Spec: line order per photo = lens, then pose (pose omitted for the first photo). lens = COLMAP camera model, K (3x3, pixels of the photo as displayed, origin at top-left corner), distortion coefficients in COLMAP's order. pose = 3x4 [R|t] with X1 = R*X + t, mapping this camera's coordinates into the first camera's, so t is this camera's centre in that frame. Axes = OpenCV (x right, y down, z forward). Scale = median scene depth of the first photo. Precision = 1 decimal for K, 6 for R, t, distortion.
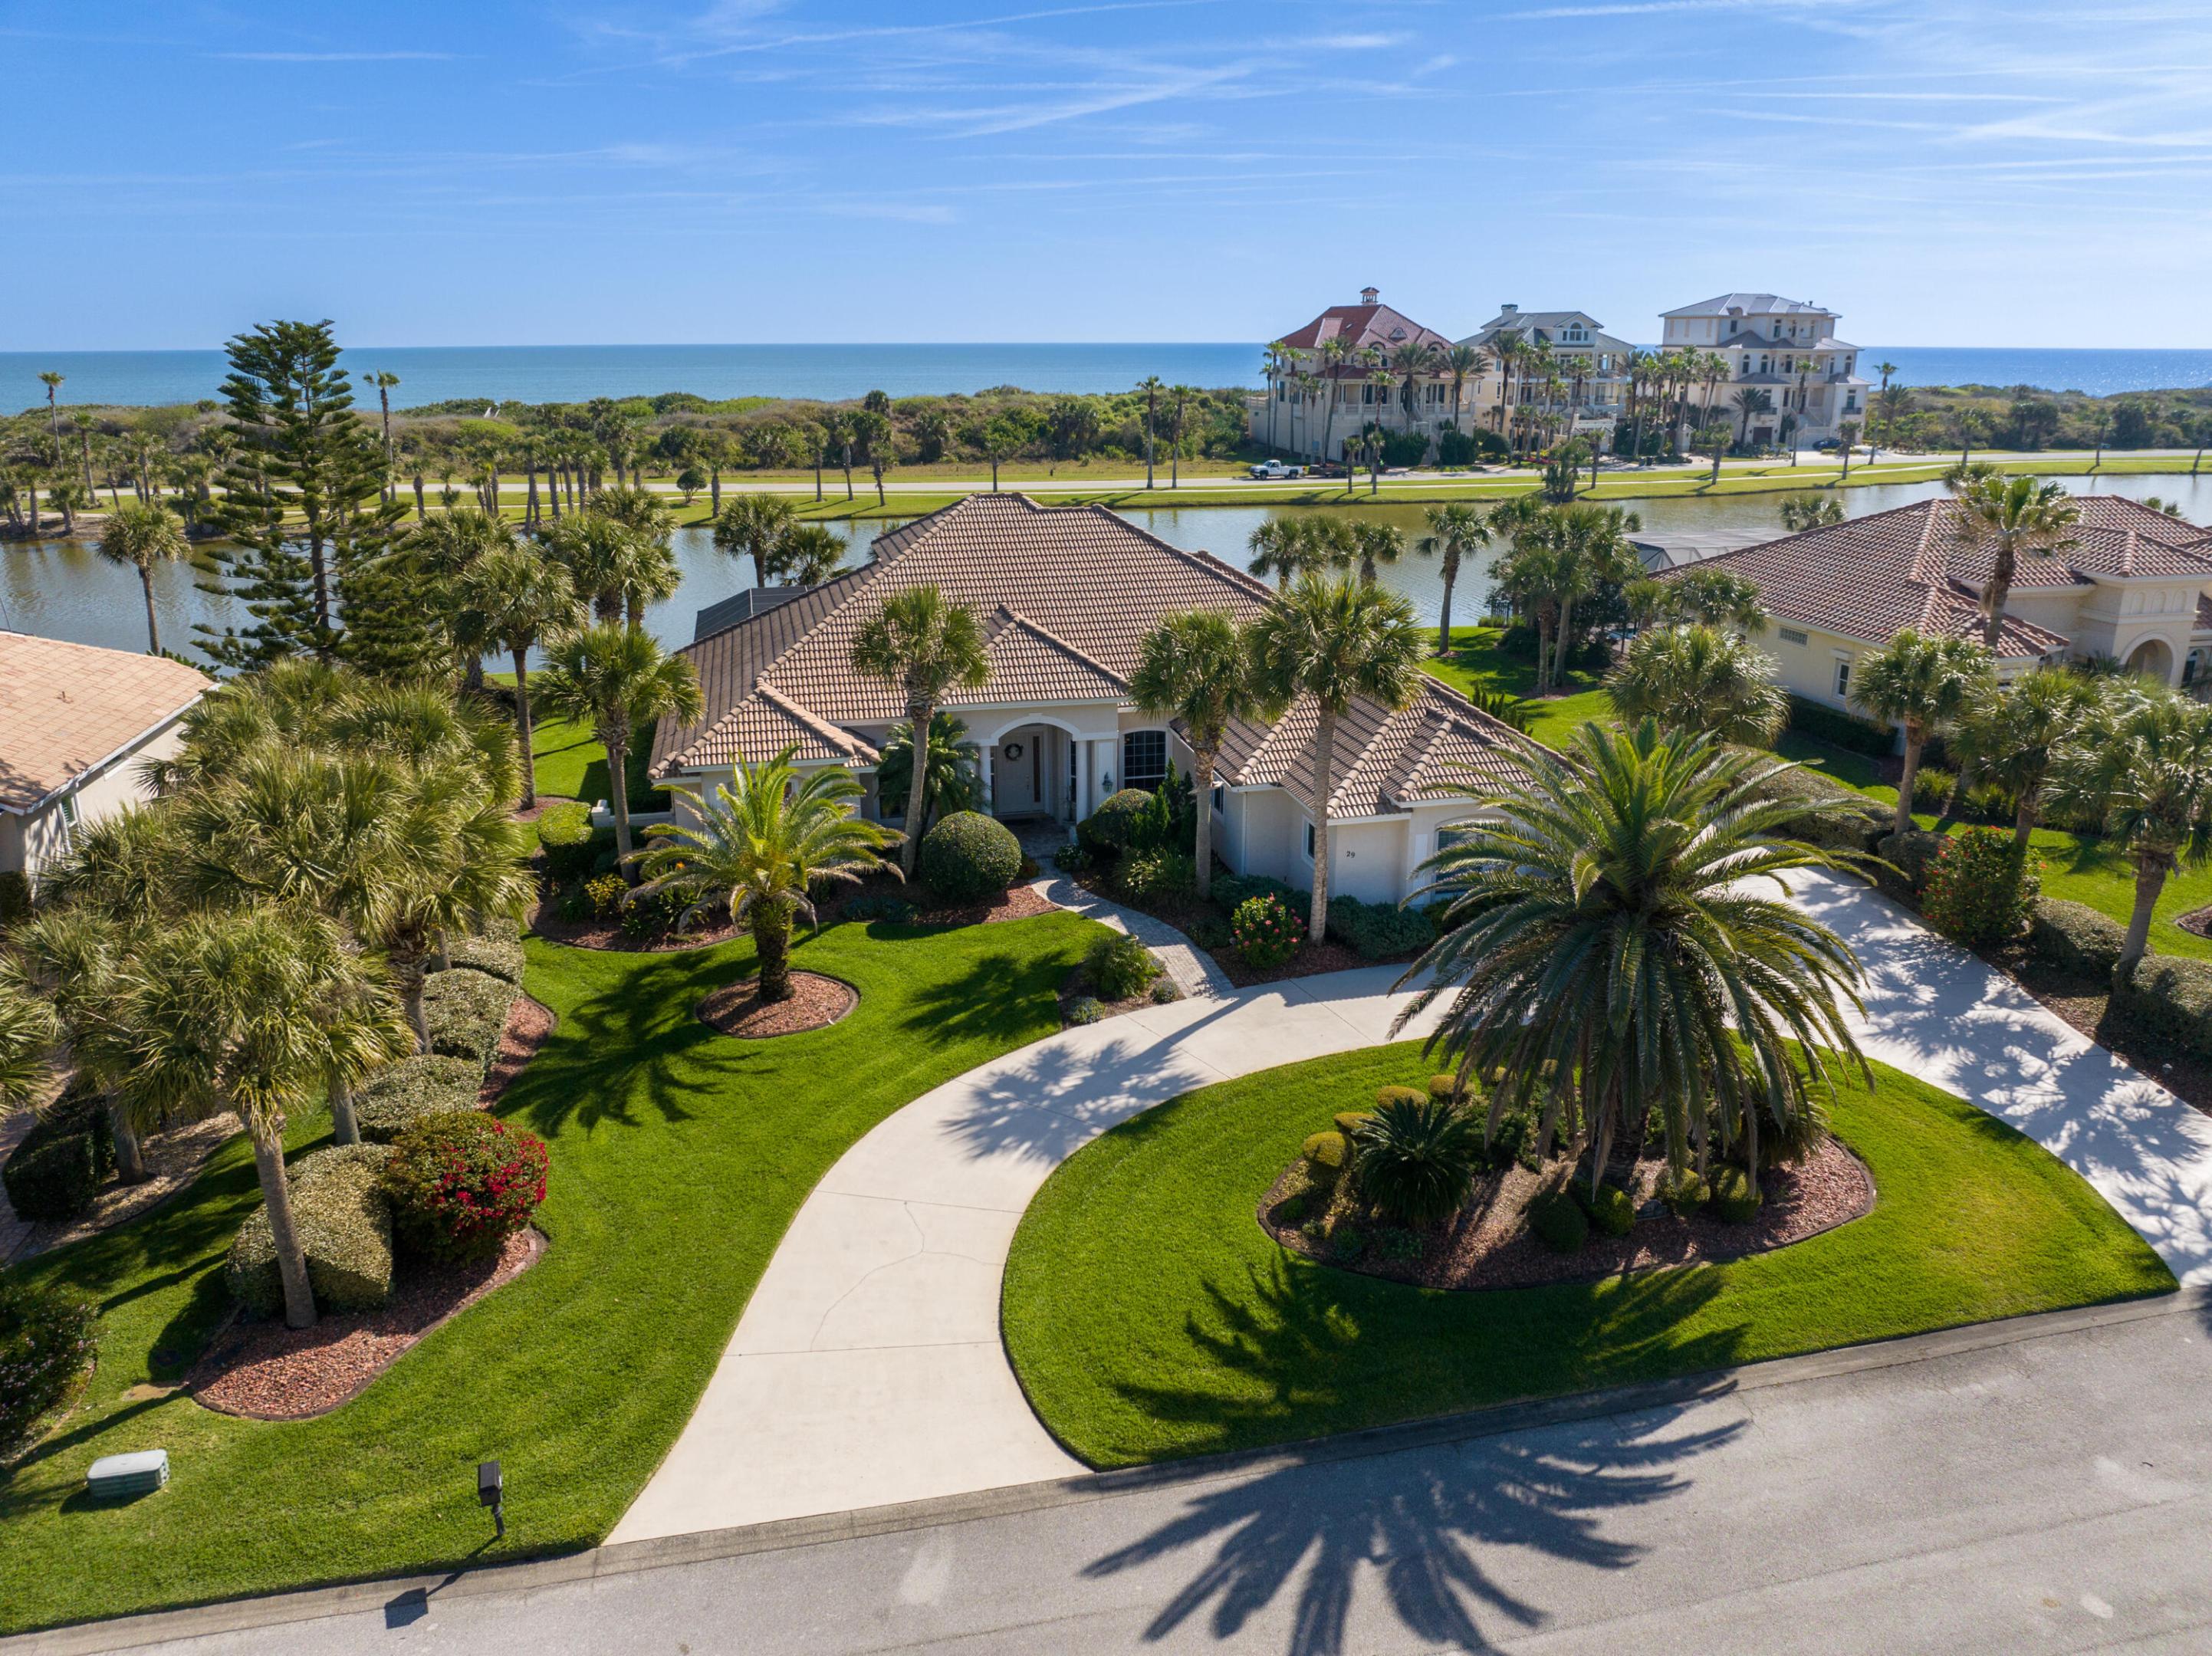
lens RADIAL K [[1565.4, 0, 1132.5], [0, 1565.4, 810.2], [0, 0, 1]] dist [-0.022745, -0.012721]
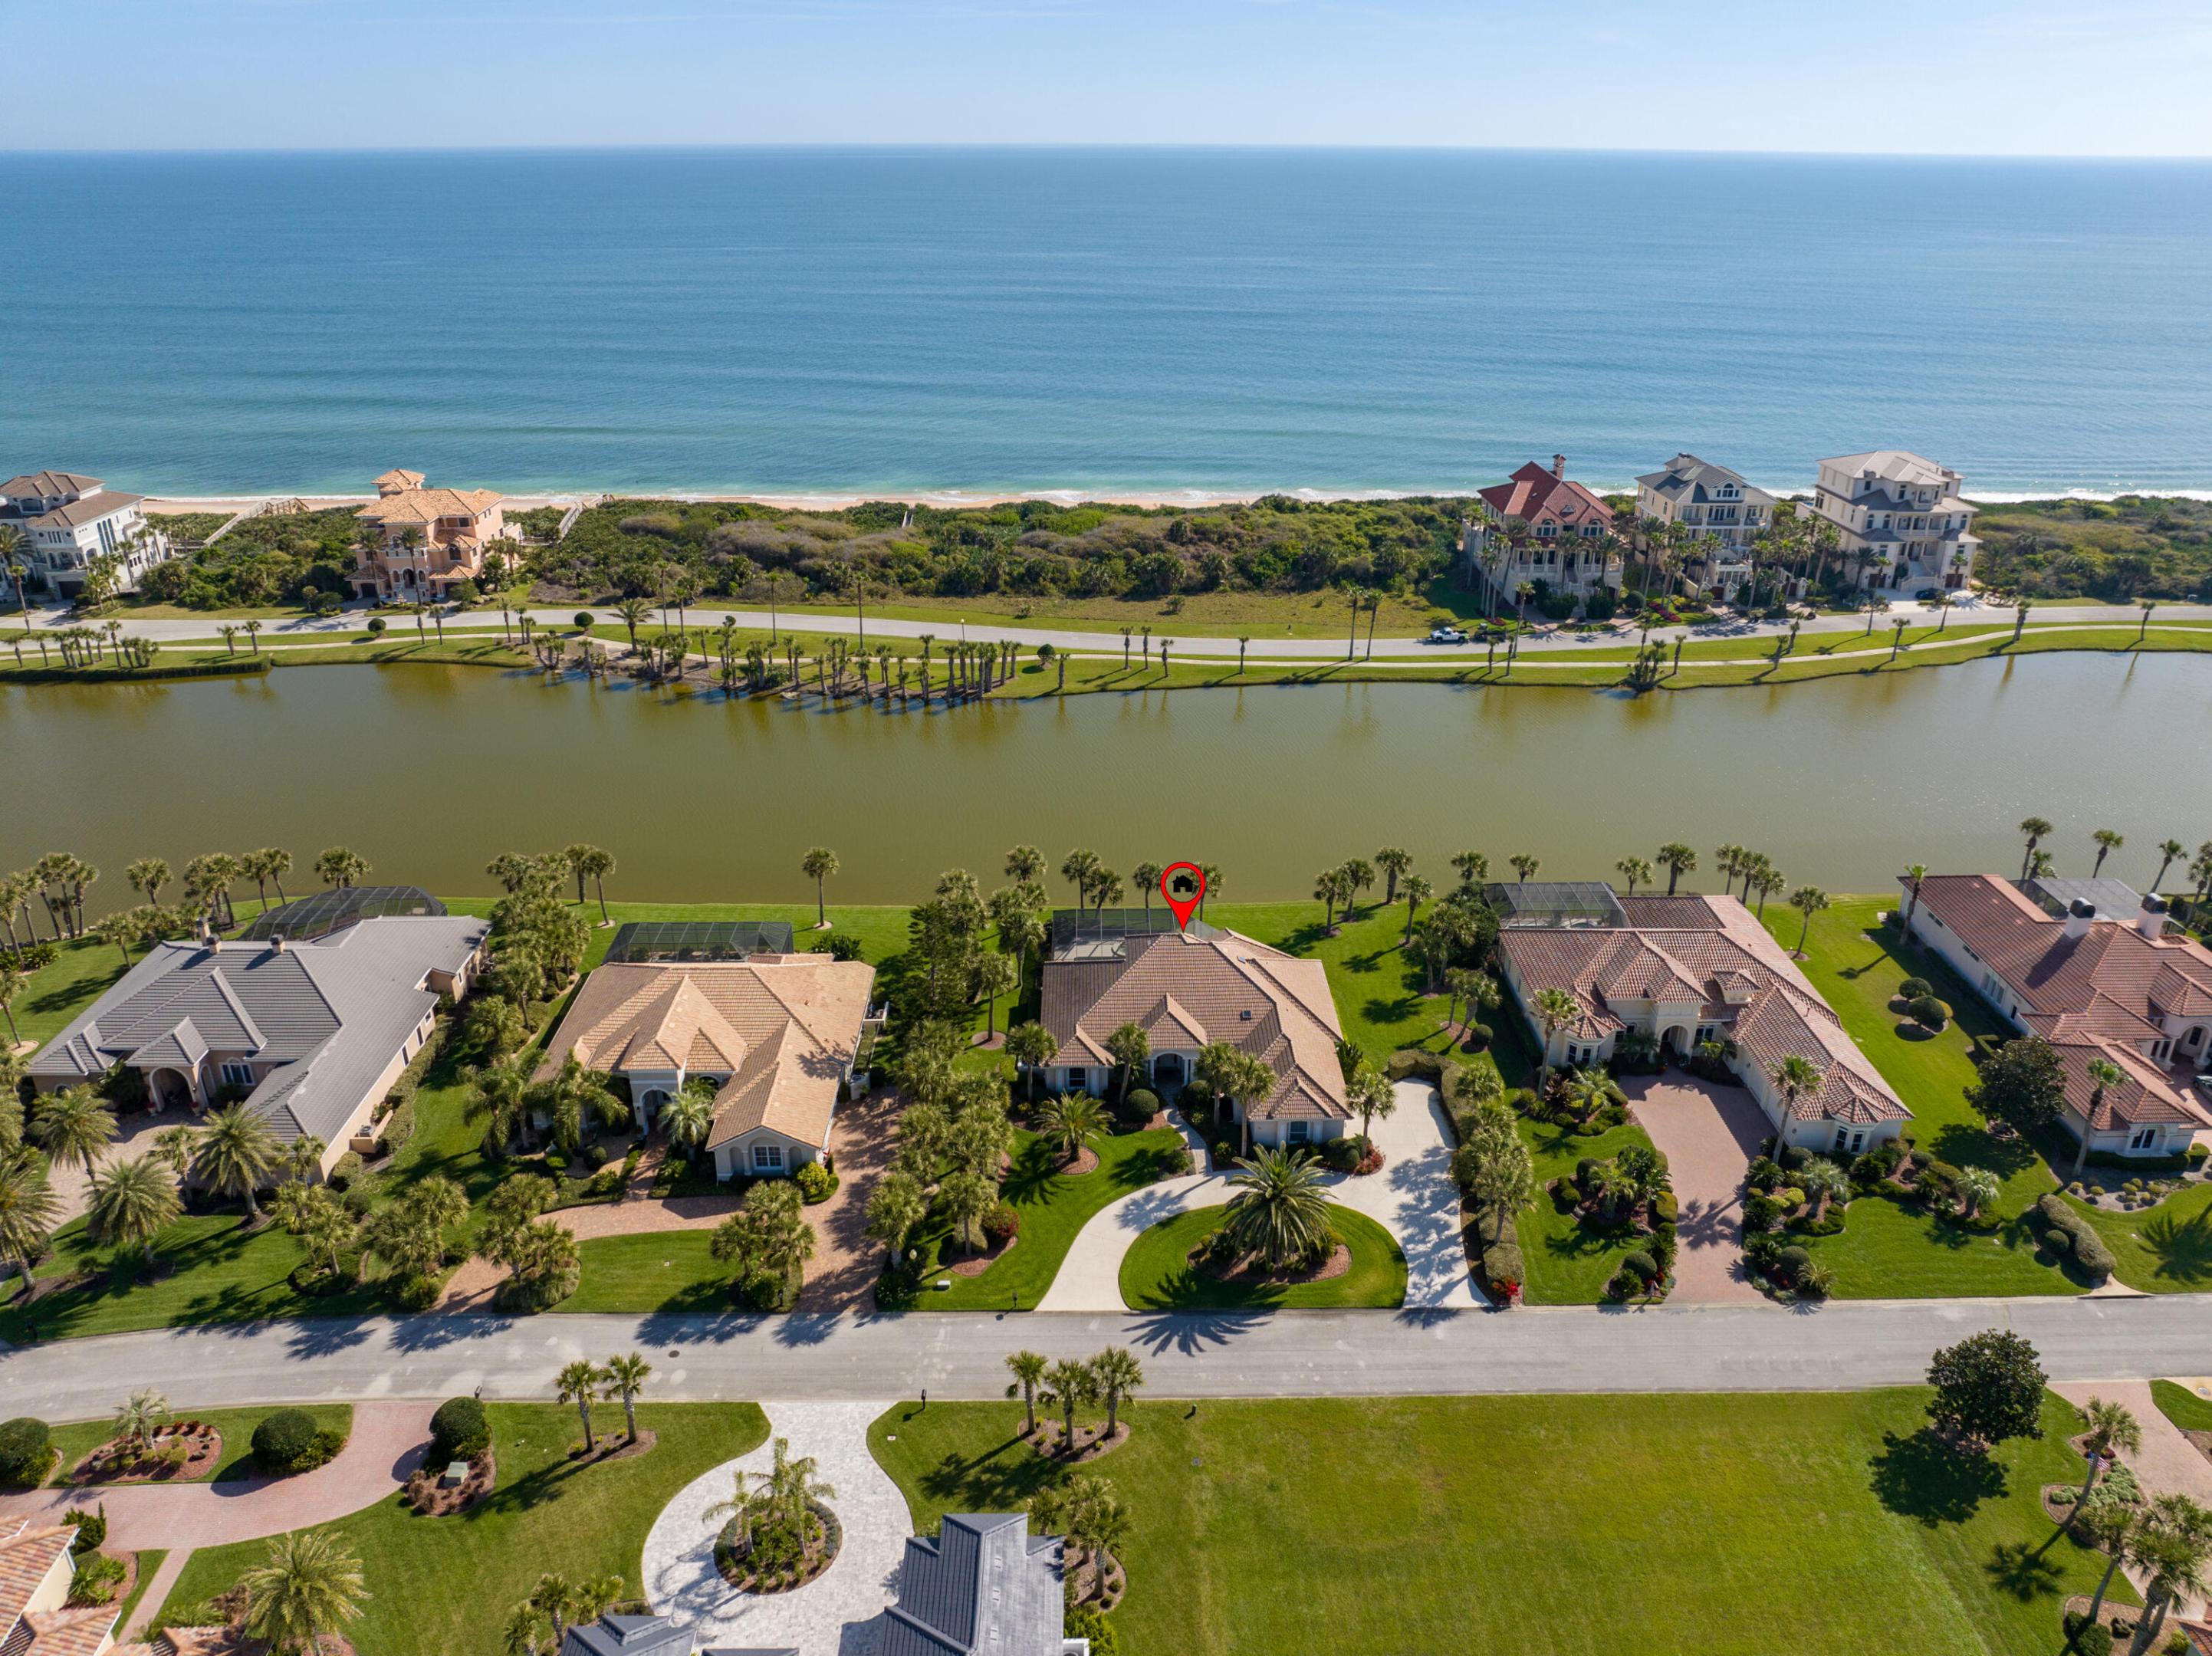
lens RADIAL K [[1565.4, 0, 1127.1], [0, 1565.4, 817.6], [0, 0, 1]] dist [-0.022745, -0.012721]
pose [[0.977048, 0.089386, -0.193360, 0.497329], [-0.065960, 0.990040, 0.124378, -1.101440], [0.202552, -0.108769, 0.973212, -2.310450]]
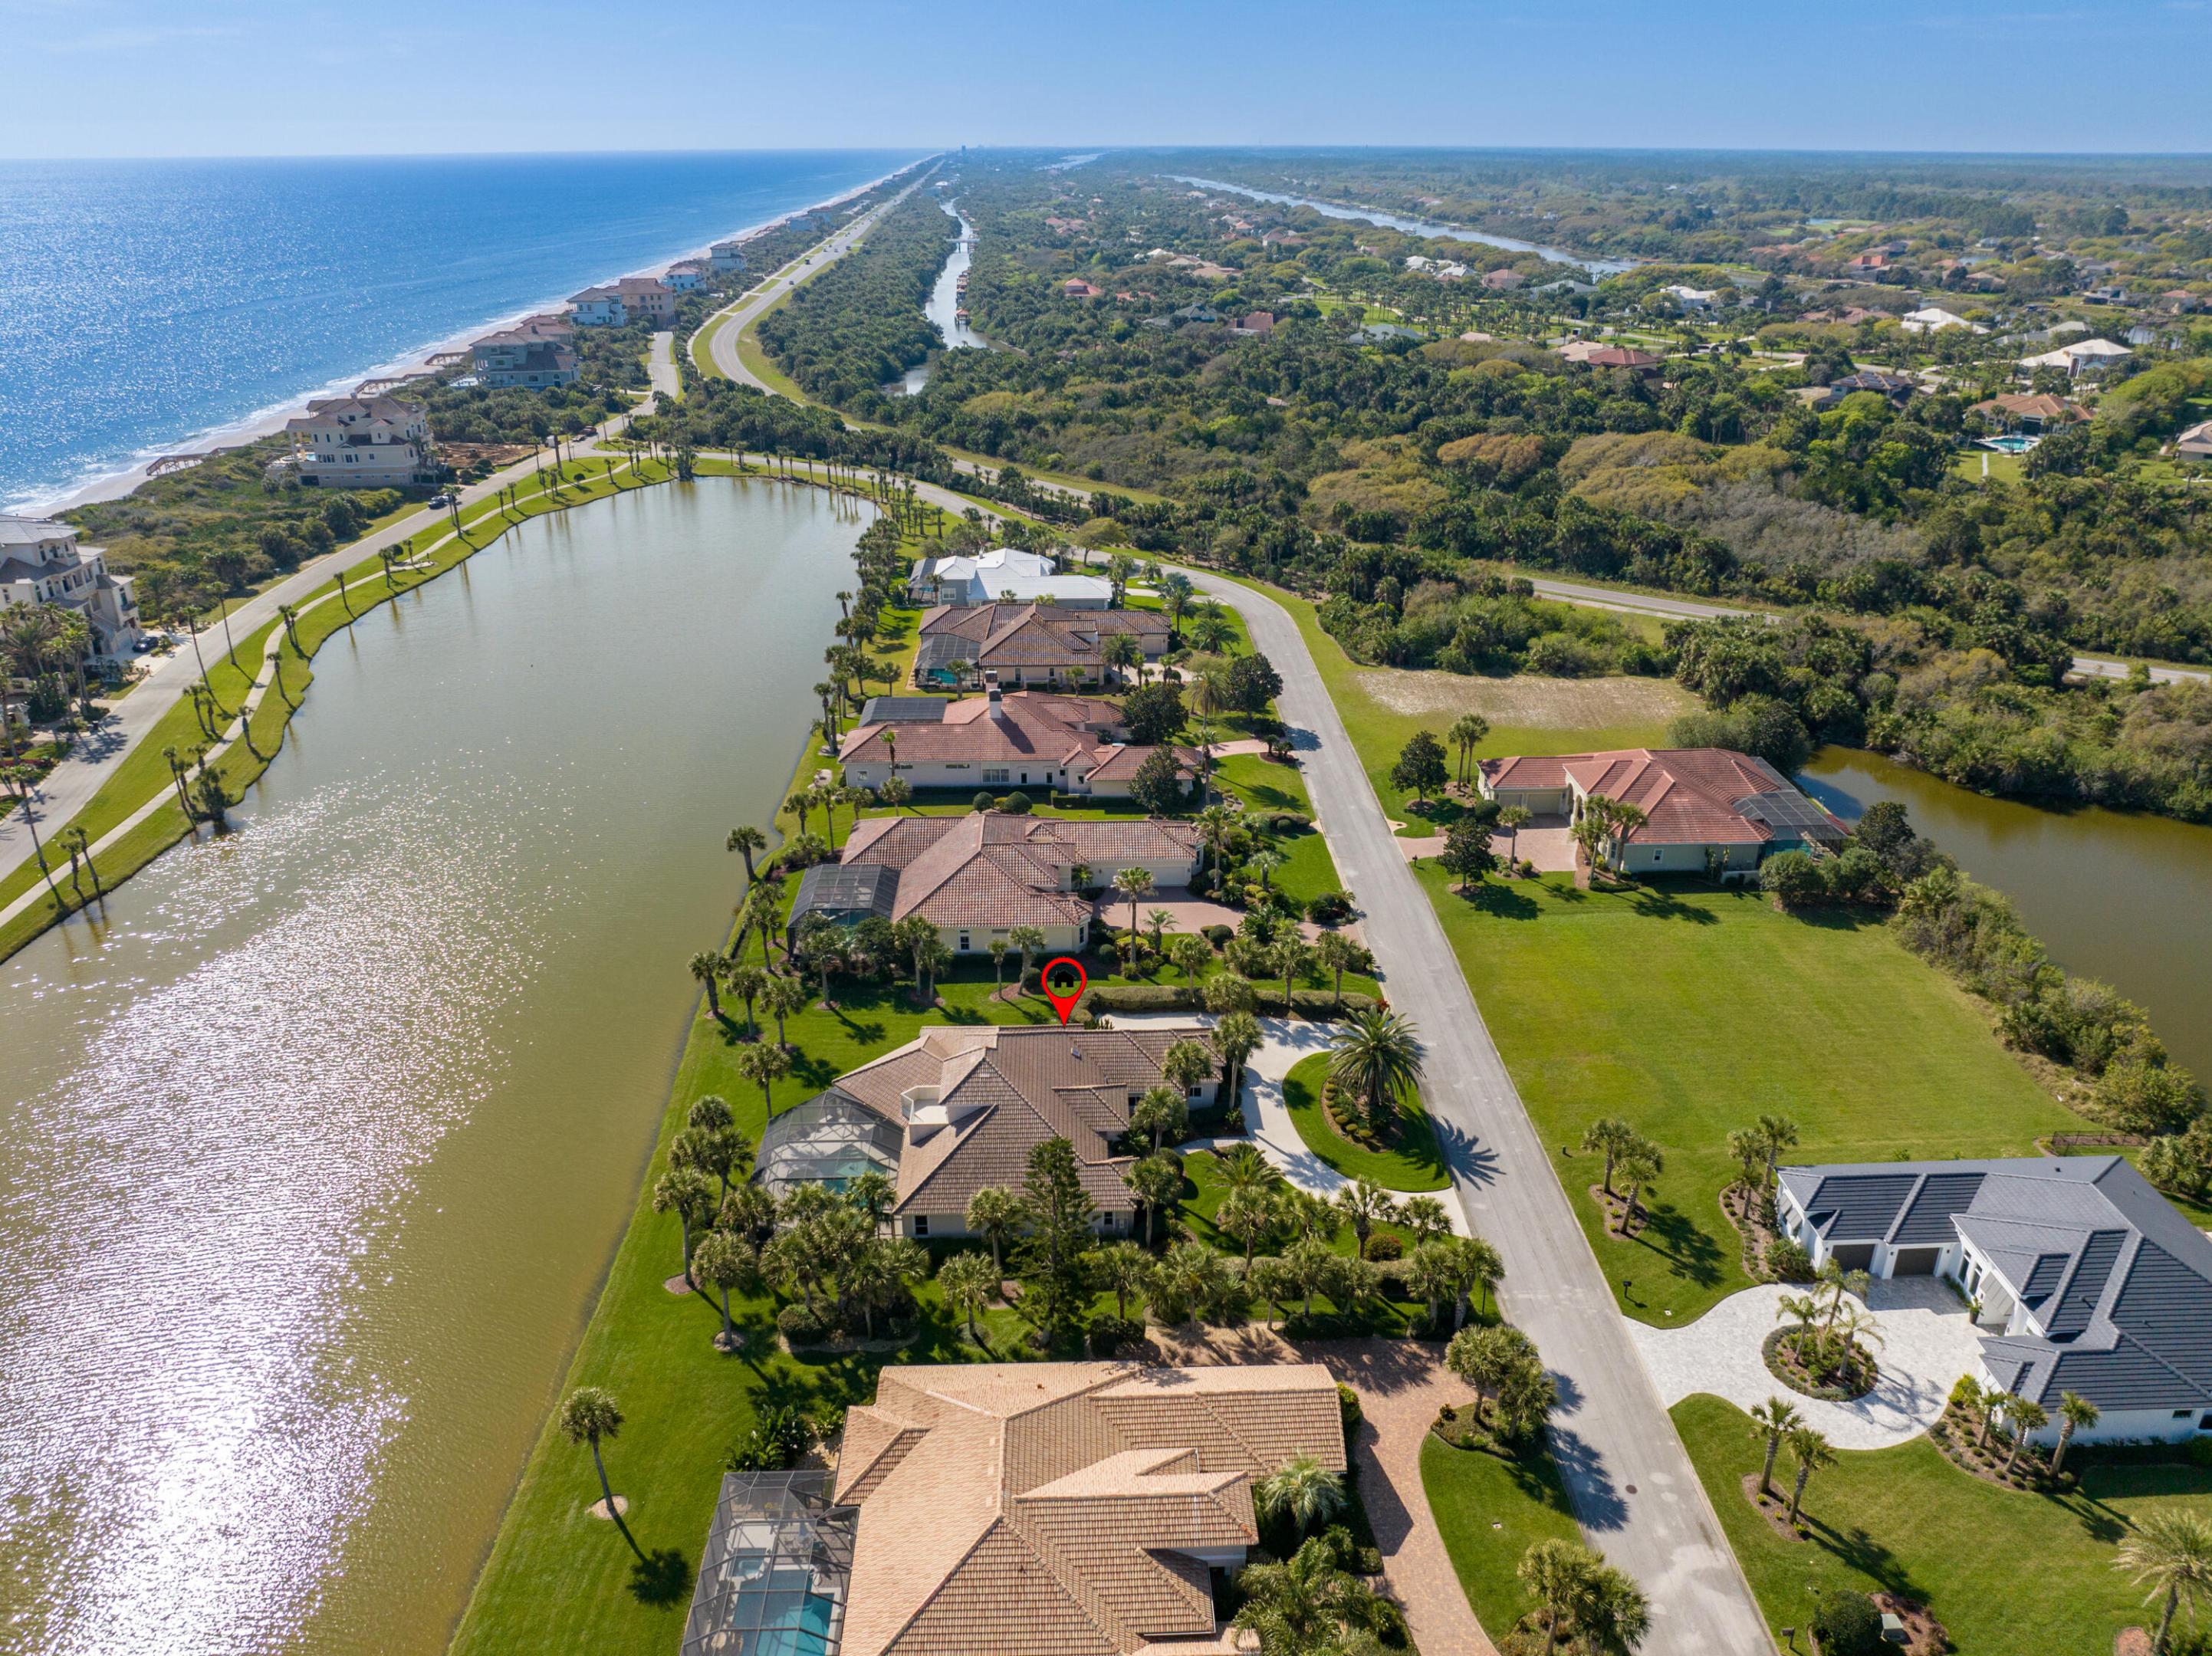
lens RADIAL K [[1565.4, 0, 1110.4], [0, 1565.4, 833.1], [0, 0, 1]] dist [-0.022745, -0.012721]
pose [[0.210739, -0.397412, 0.893114, -3.024462], [0.284852, 0.898948, 0.332794, -1.850626], [-0.935120, 0.184272, 0.302647, 0.148164]]
